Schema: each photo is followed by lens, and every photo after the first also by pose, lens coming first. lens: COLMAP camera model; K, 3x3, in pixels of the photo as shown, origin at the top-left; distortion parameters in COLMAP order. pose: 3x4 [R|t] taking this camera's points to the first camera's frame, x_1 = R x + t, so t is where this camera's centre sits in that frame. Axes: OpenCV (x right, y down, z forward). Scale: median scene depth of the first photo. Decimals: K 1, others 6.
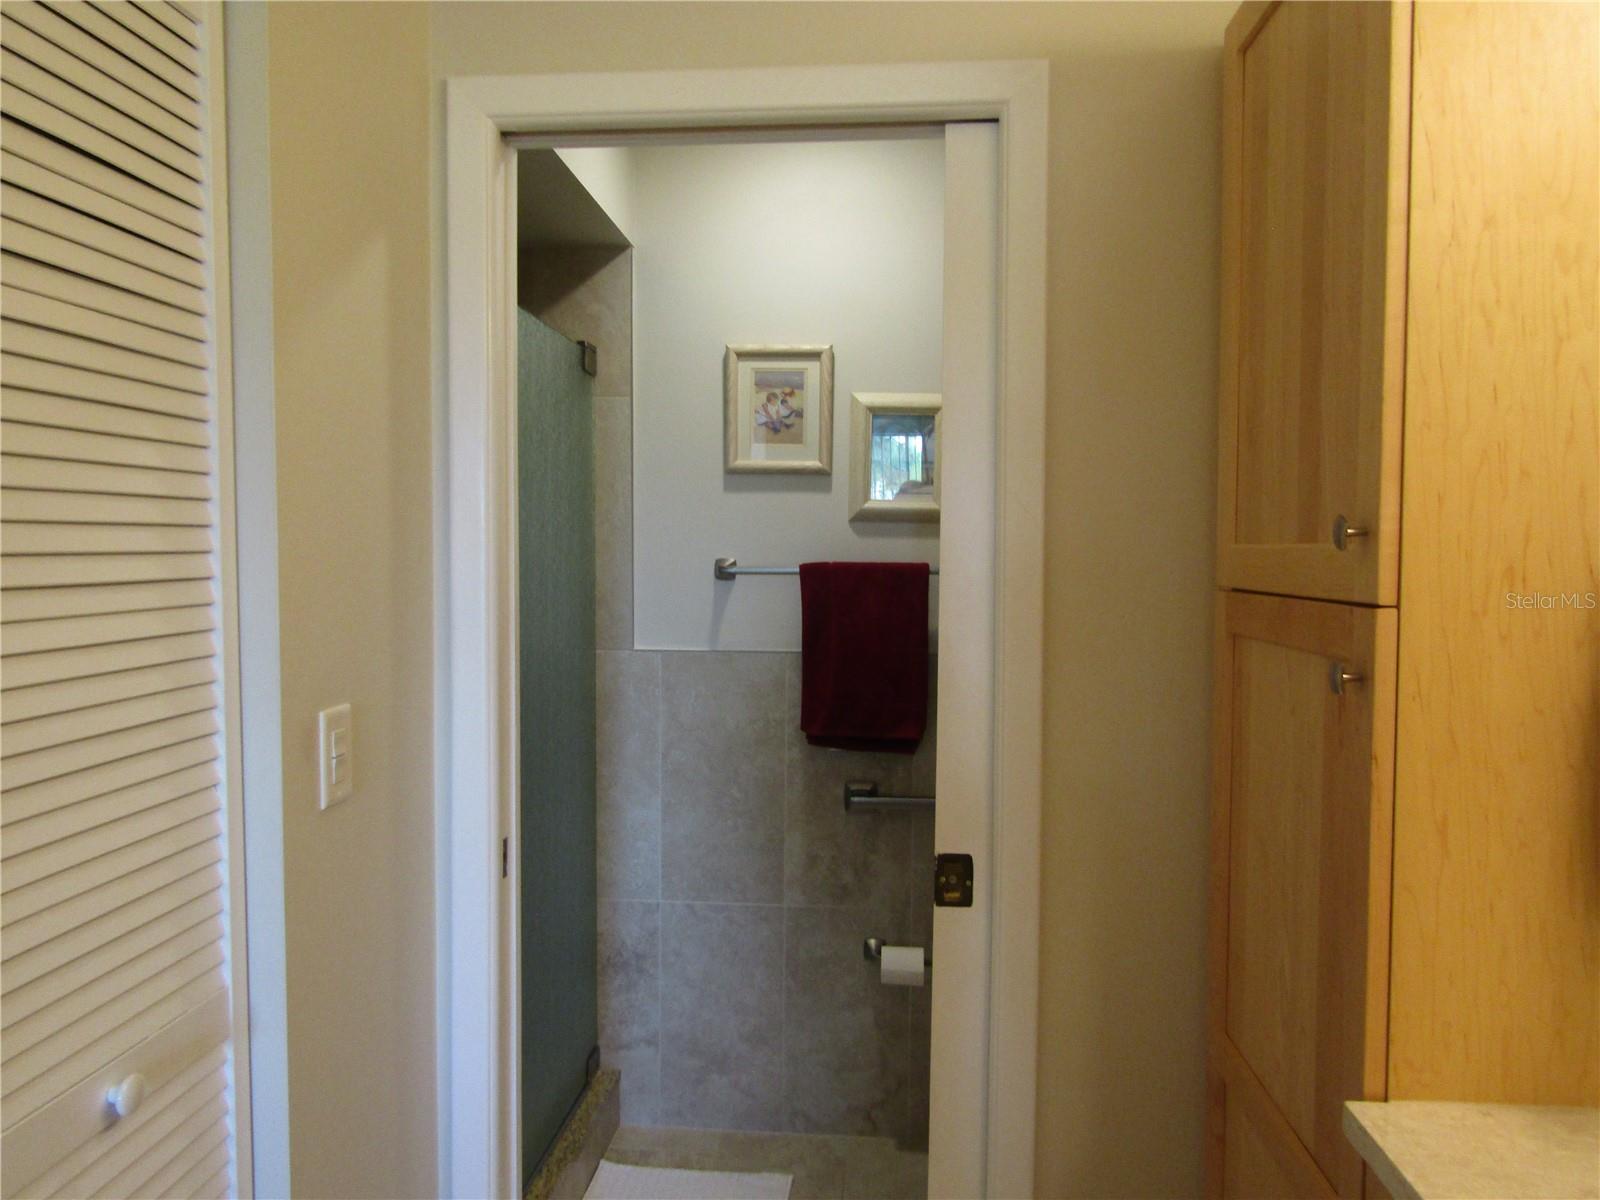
lens RADIAL K [[1139.3, 0, 806.8], [0, 1139.3, 599.2], [0, 0, 1]] dist [-0.006557, -0.000460]
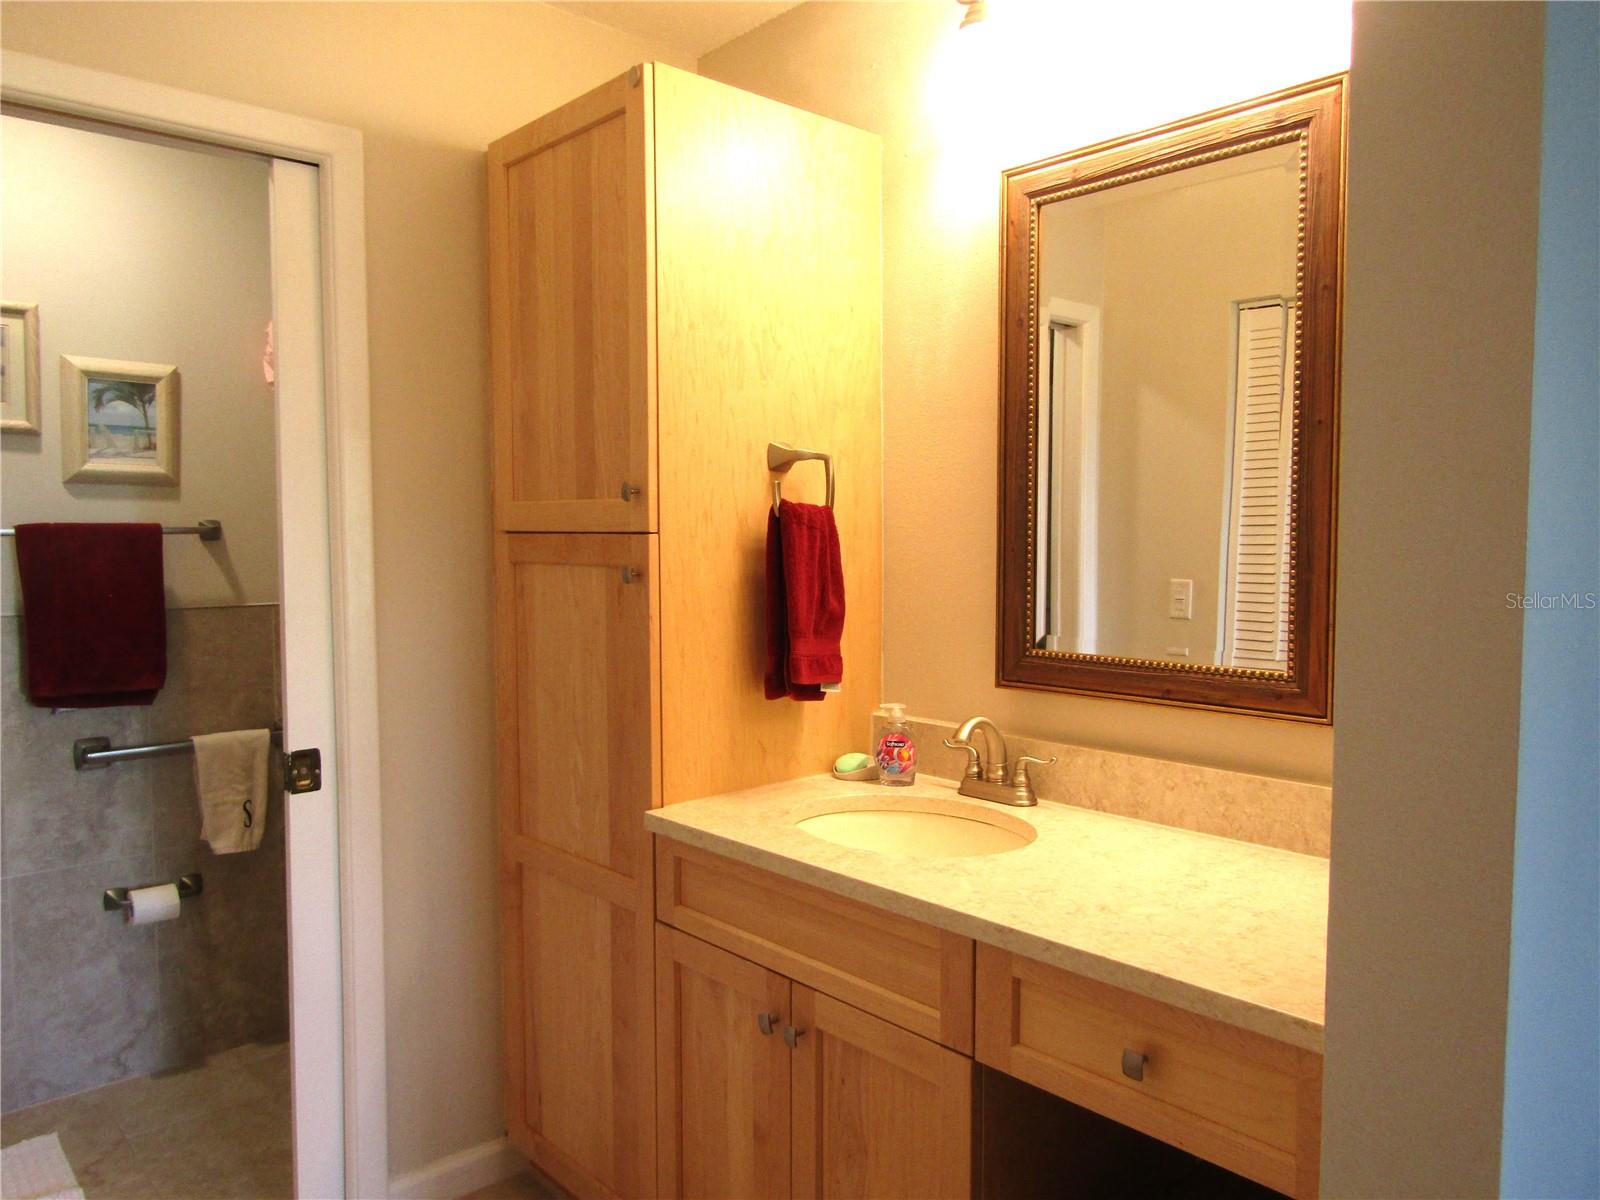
lens RADIAL K [[1139.3, 0, 793.2], [0, 1139.3, 589.2], [0, 0, 1]] dist [-0.006557, -0.000460]
pose [[0.686771, -0.044570, 0.725506, -0.252729], [0.035859, 0.998980, 0.027426, 0.021064], [-0.725989, 0.007181, 0.687669, -0.155149]]
